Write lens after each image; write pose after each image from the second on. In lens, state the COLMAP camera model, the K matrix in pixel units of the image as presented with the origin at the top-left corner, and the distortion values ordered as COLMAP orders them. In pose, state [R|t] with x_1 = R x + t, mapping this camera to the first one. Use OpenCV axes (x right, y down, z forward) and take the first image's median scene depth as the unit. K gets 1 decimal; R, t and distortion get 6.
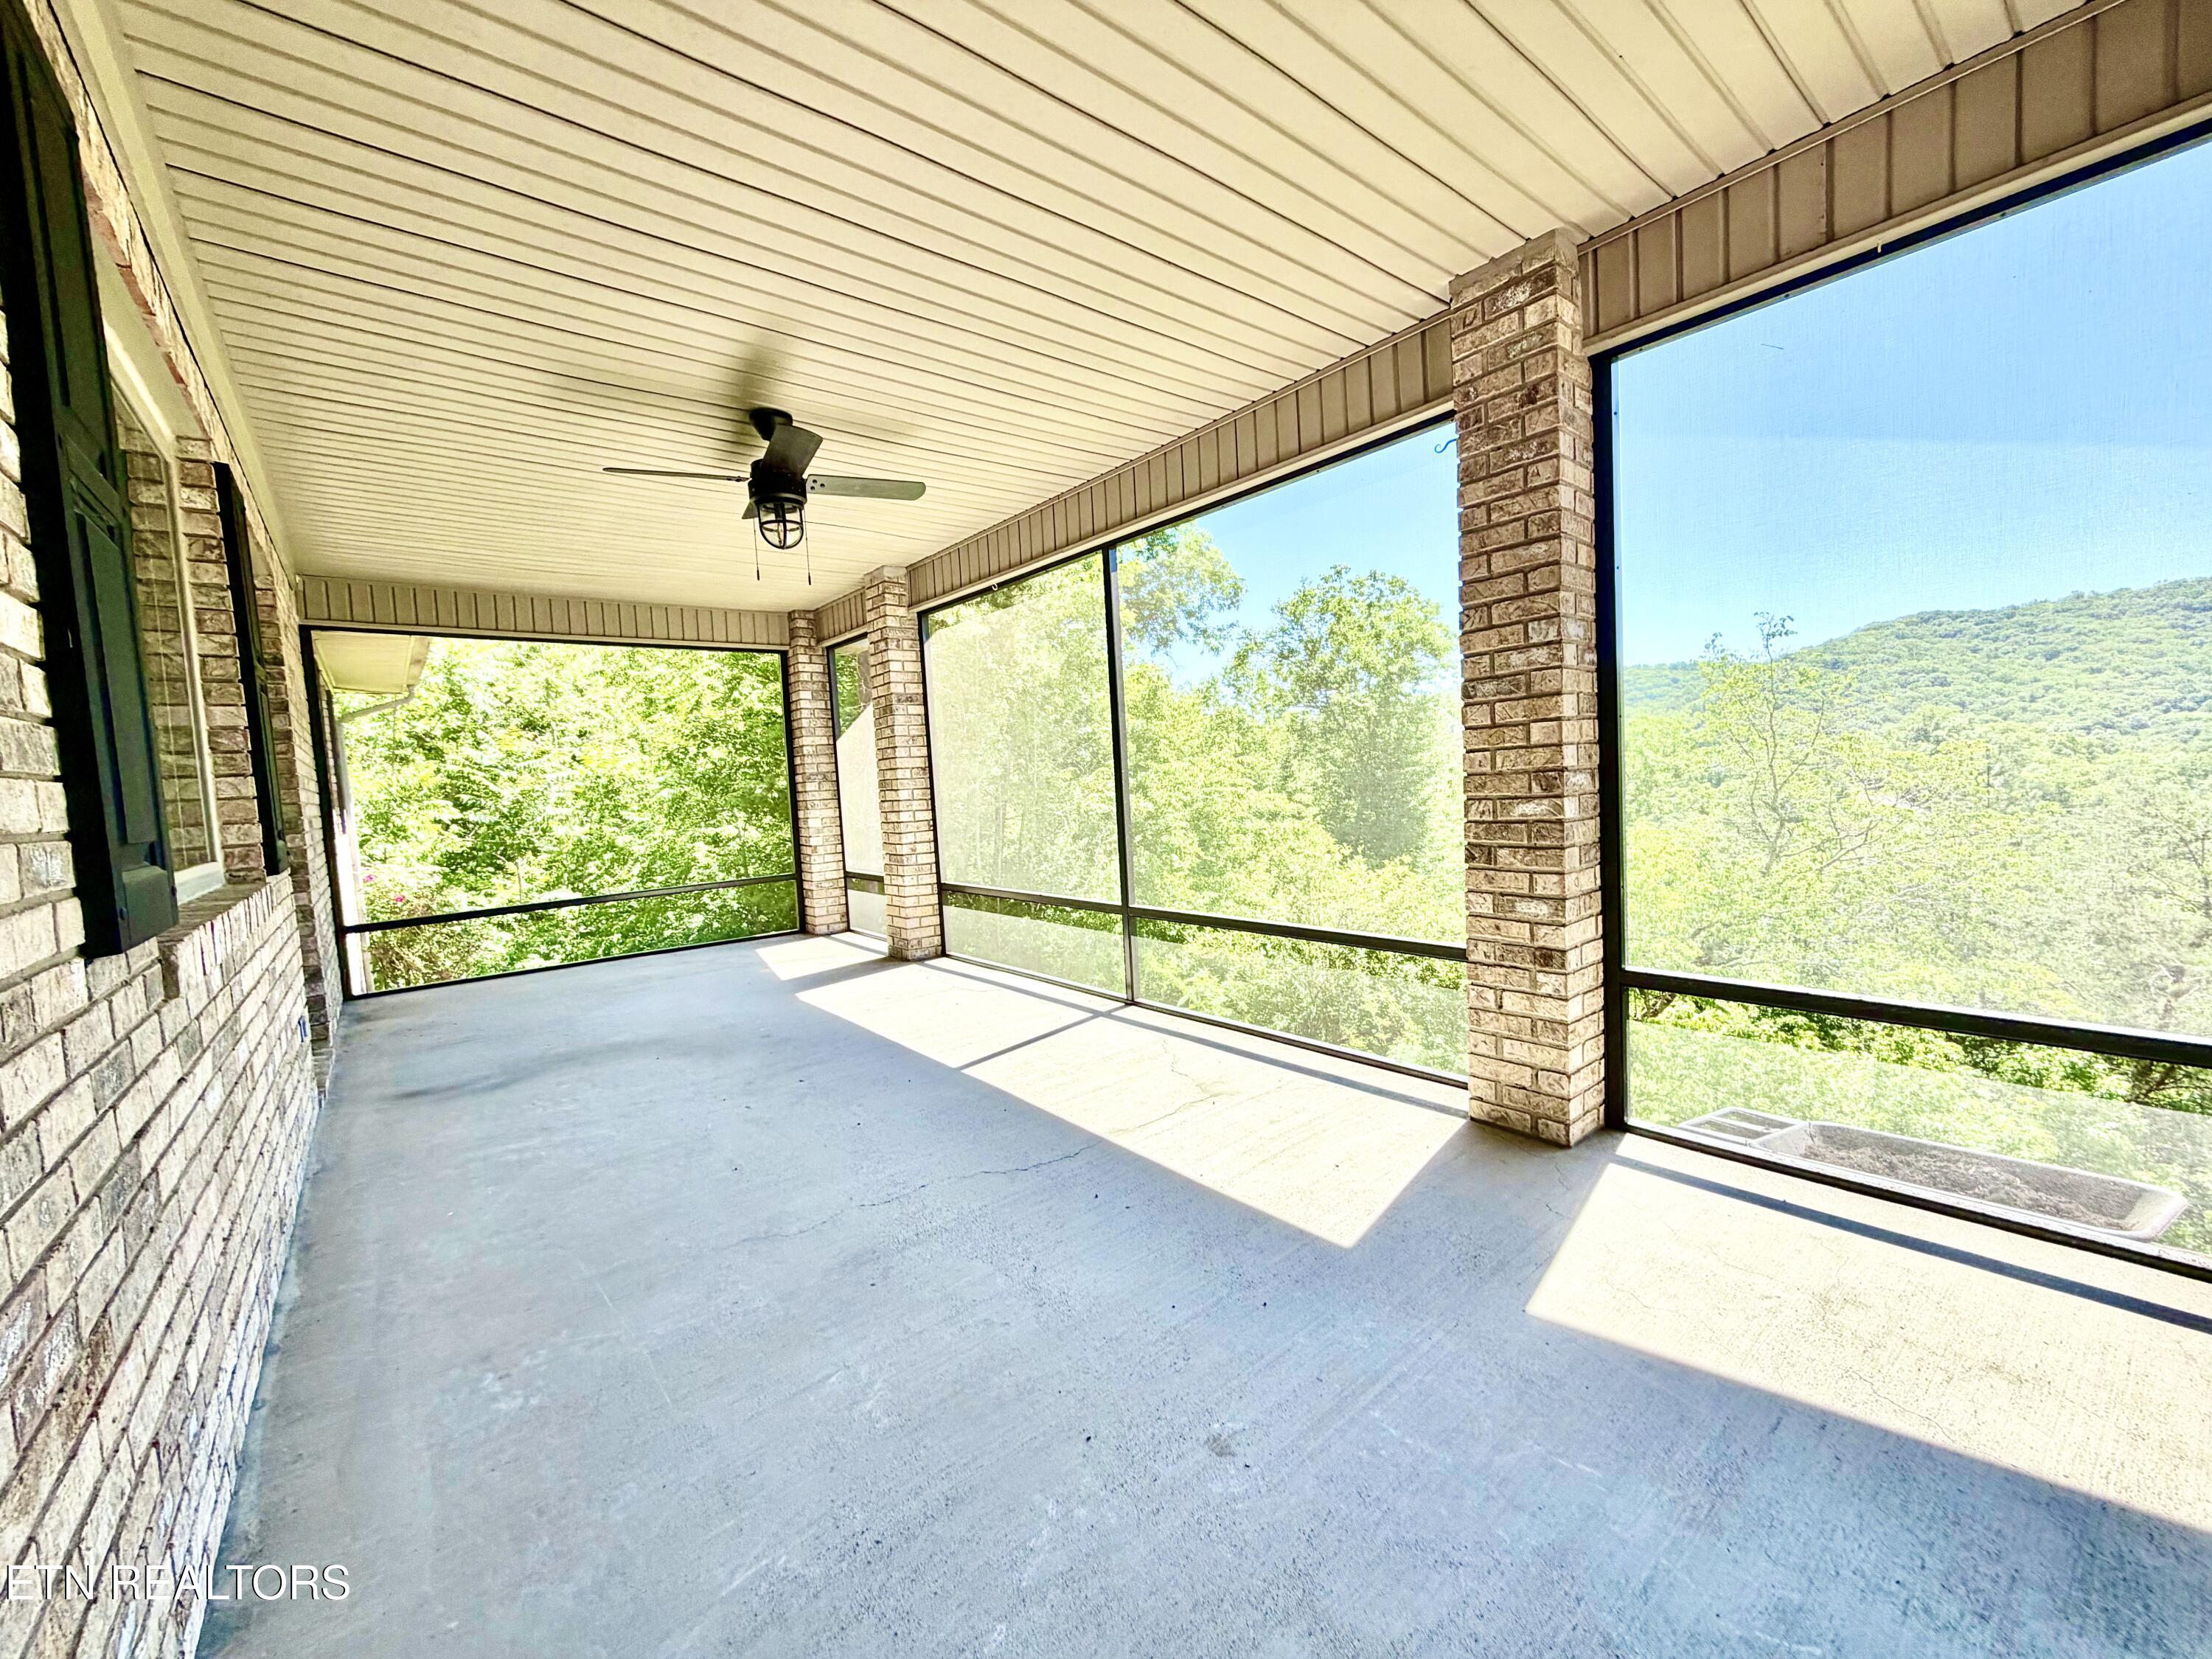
lens RADIAL K [[881.9, 0, 1103.8], [0, 881.9, 830.4], [0, 0, 1]] dist [0.000514, -0.000314]
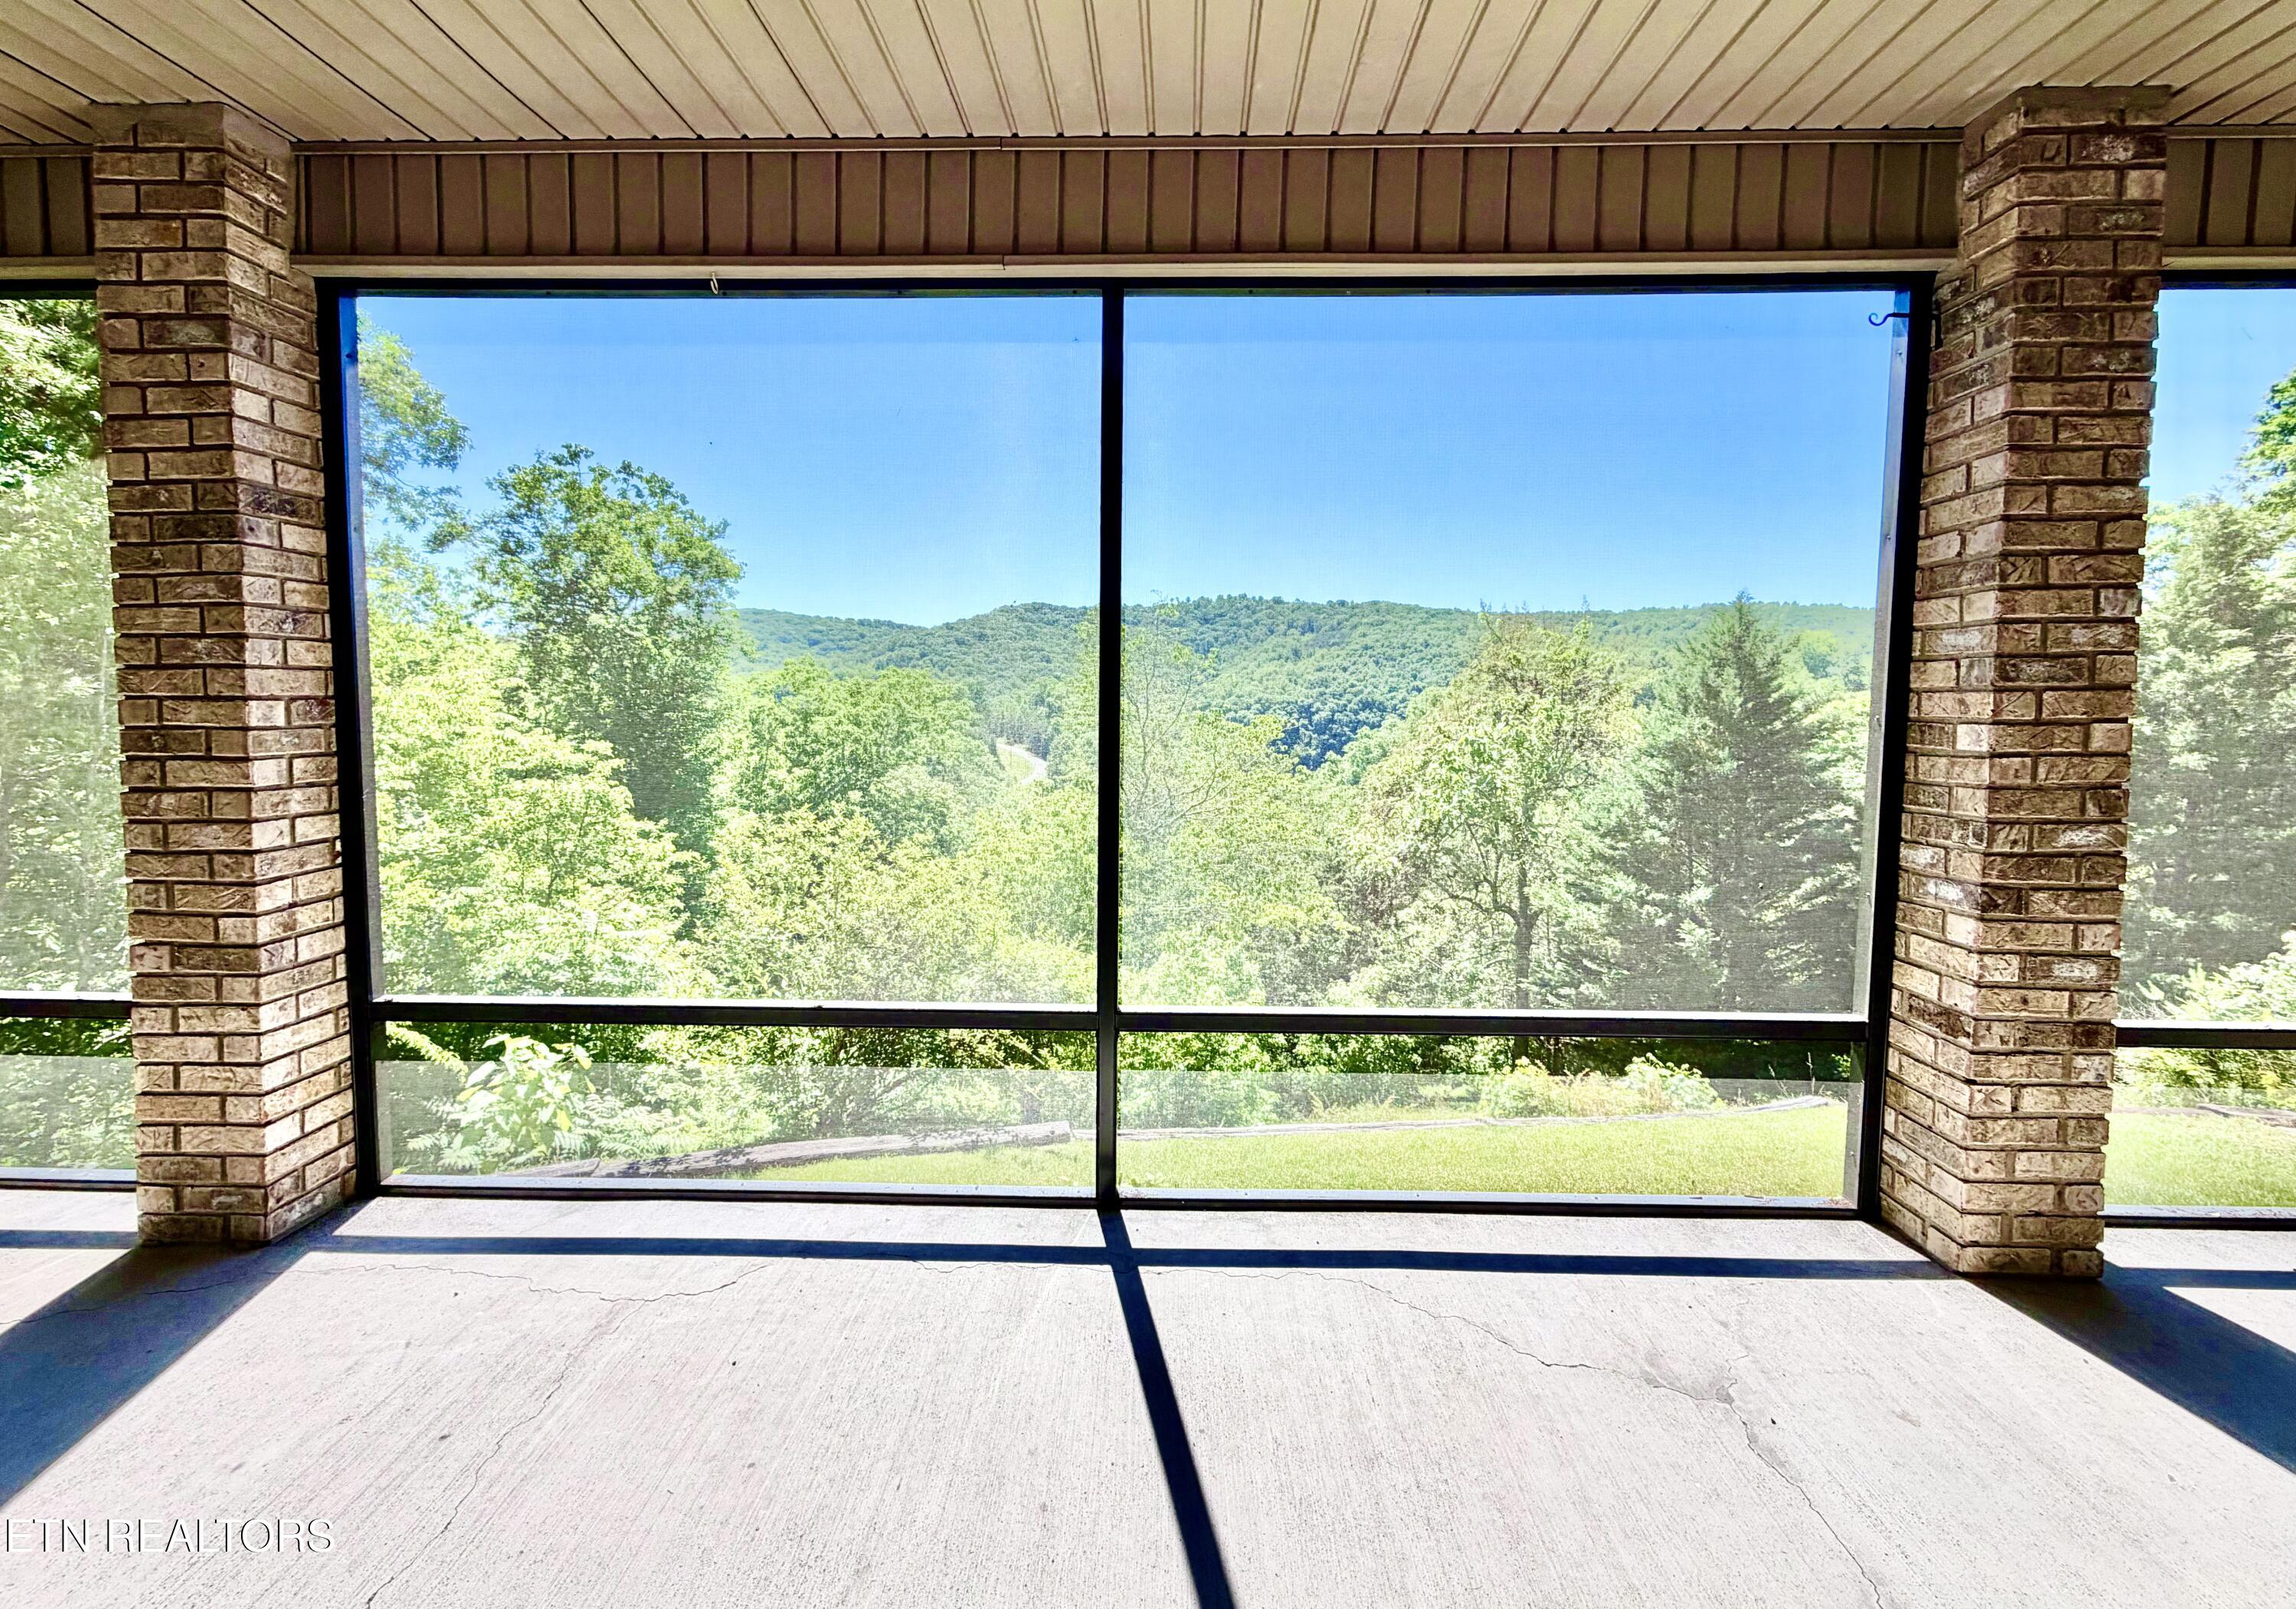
lens RADIAL K [[960.5, 0, 1152.4], [0, 960.5, 749.6], [0, 0, 1]] dist [-0.001579, -0.000231]
pose [[0.647753, 0.016416, 0.761673, -0.614654], [0.006943, 0.999599, -0.027448, -0.078352], [-0.761819, 0.023067, 0.647379, 1.025844]]
